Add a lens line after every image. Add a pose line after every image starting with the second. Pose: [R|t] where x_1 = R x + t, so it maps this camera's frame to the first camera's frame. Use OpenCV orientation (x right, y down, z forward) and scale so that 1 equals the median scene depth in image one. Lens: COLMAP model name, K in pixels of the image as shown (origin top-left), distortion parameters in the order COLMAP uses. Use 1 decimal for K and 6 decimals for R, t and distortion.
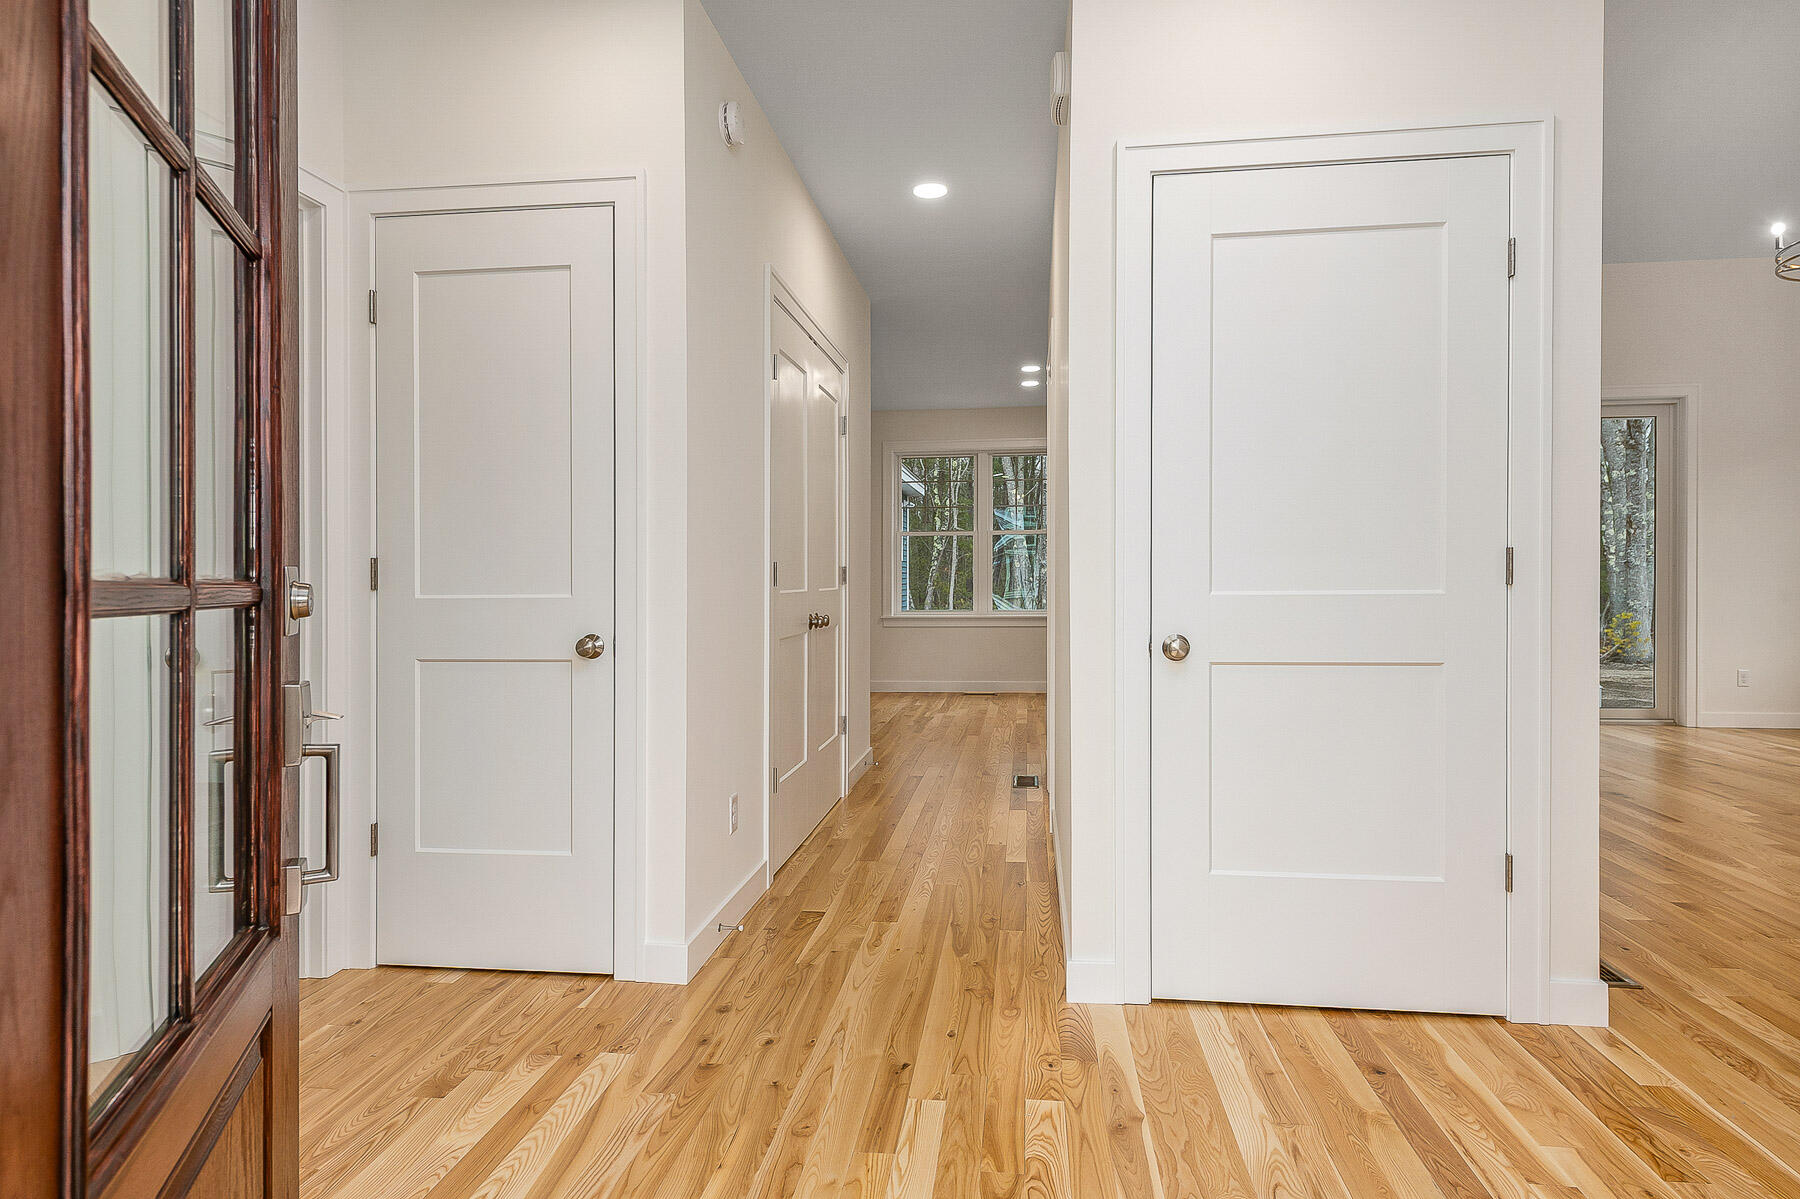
lens RADIAL K [[1034.5, 0, 900.0], [0, 1034.5, 599.5], [0, 0, 1]] dist [0.004443, 0.001382]
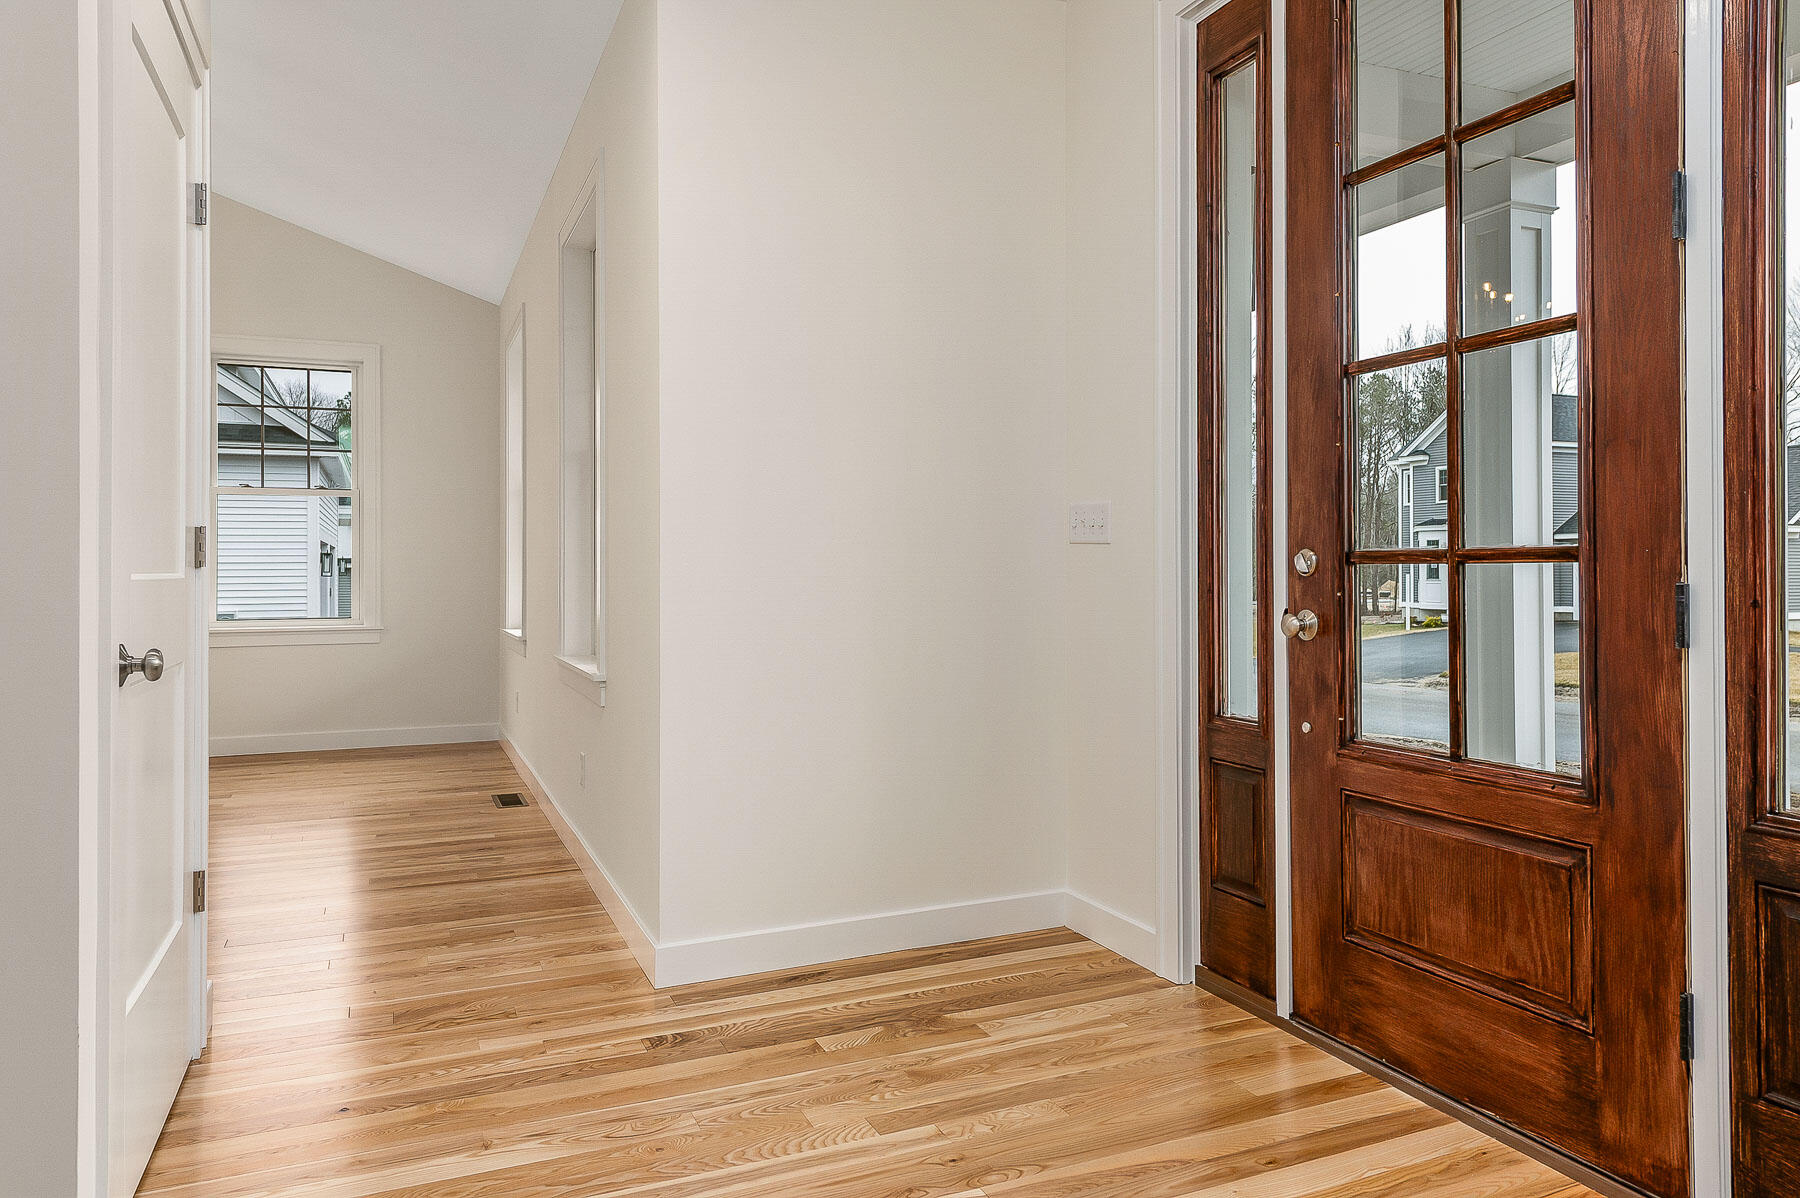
lens RADIAL K [[1184.0, 0, 897.9], [0, 1184.0, 570.5], [0, 0, 1]] dist [0.014044, -0.002468]
pose [[-0.508753, 0.005336, 0.860896, -0.775911], [0.020520, 0.999772, 0.005929, -0.016599], [-0.860668, 0.020682, -0.508747, 1.243961]]
